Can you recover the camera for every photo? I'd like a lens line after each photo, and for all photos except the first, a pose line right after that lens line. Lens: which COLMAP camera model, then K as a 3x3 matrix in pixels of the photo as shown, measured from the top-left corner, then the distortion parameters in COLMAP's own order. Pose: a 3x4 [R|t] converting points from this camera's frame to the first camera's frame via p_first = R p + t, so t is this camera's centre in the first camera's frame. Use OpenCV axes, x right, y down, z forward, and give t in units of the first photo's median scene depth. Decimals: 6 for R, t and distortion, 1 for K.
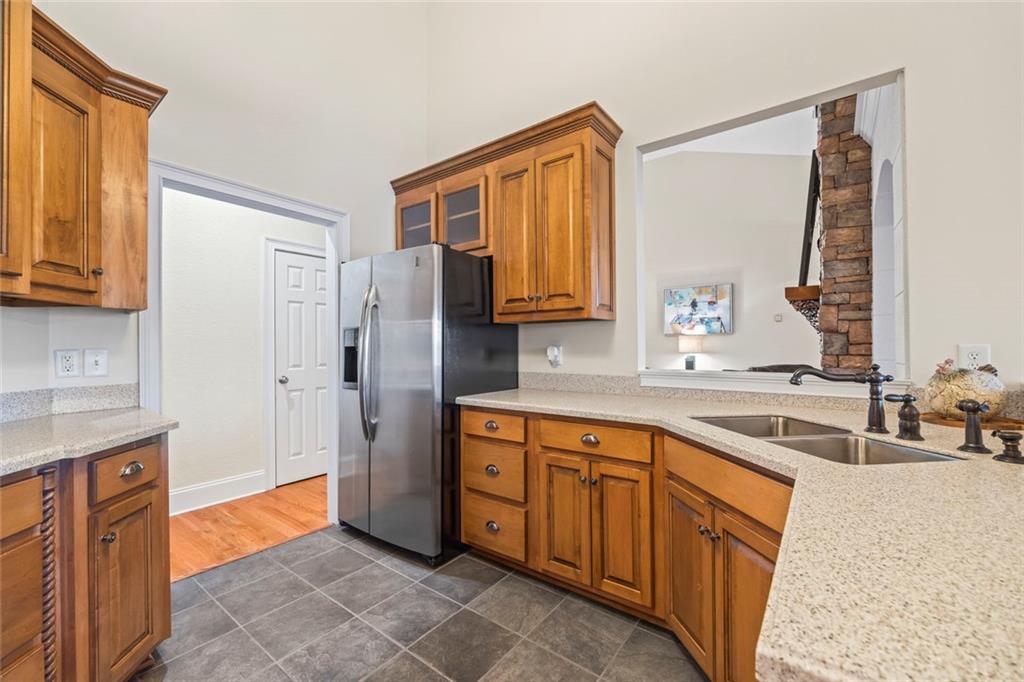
lens RADIAL K [[410.4, 0, 509.8], [0, 410.4, 341.5], [0, 0, 1]] dist [-0.006523, 0.000451]
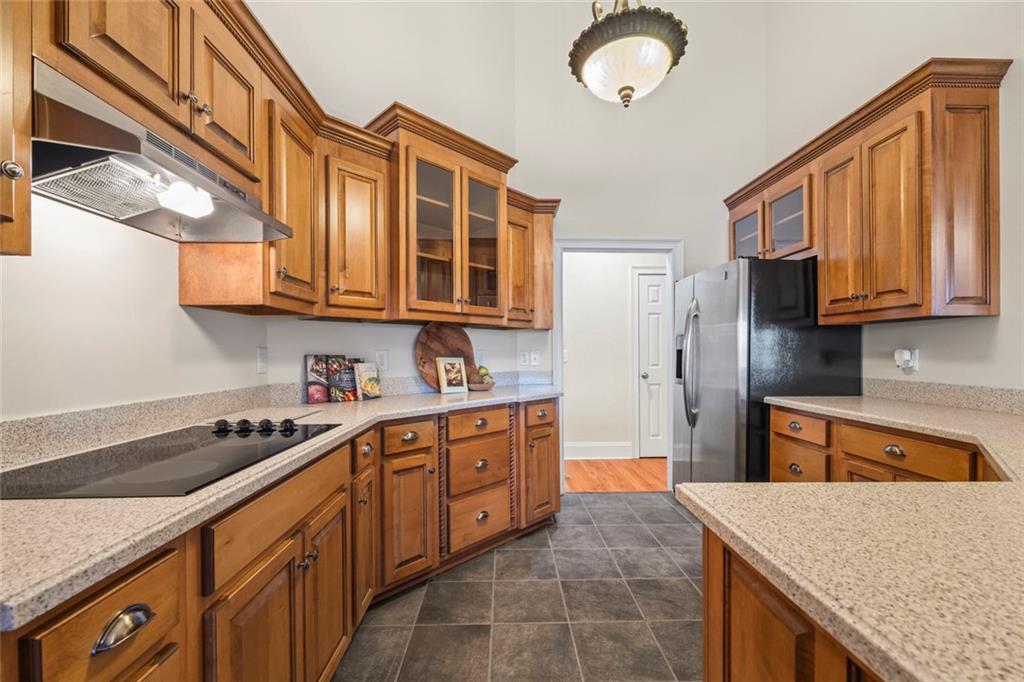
lens RADIAL K [[410.4, 0, 516.6], [0, 410.4, 348.4], [0, 0, 1]] dist [-0.006523, 0.000451]
pose [[0.629451, -0.001478, -0.777039, 0.307379], [0.008899, 0.999946, 0.005308, -0.002663], [0.776989, -0.010256, 0.629431, -0.187400]]
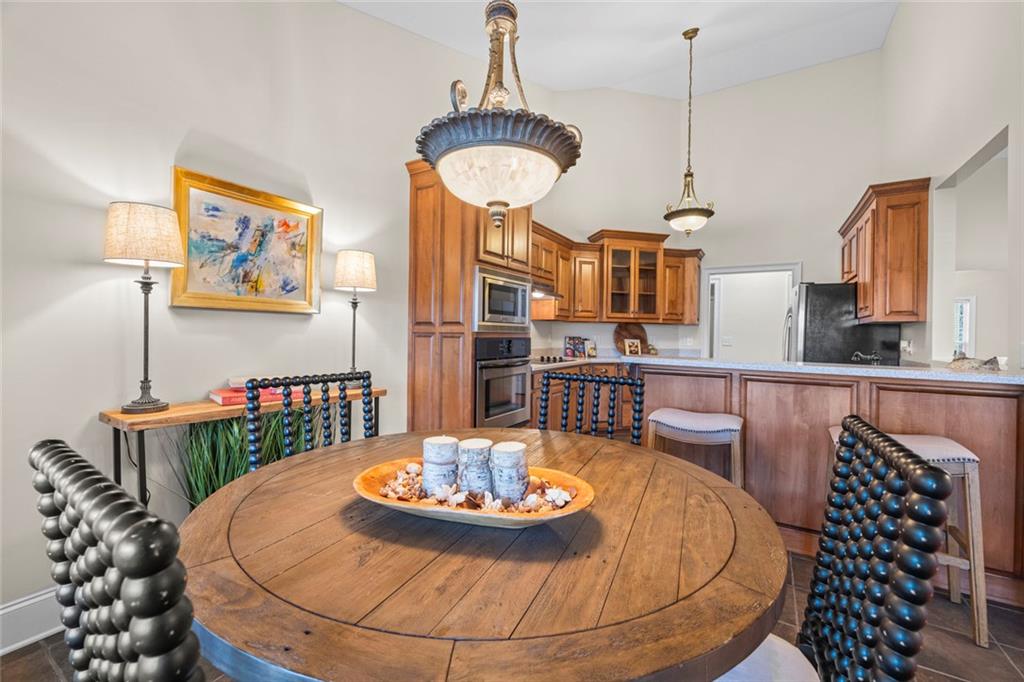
lens RADIAL K [[410.4, 0, 508.8], [0, 410.4, 339.8], [0, 0, 1]] dist [-0.006523, 0.000451]
pose [[0.085228, 0.020065, -0.996159, 1.598117], [-0.004087, 0.999796, 0.019788, -0.013396], [0.996353, 0.002384, 0.085293, -0.500367]]
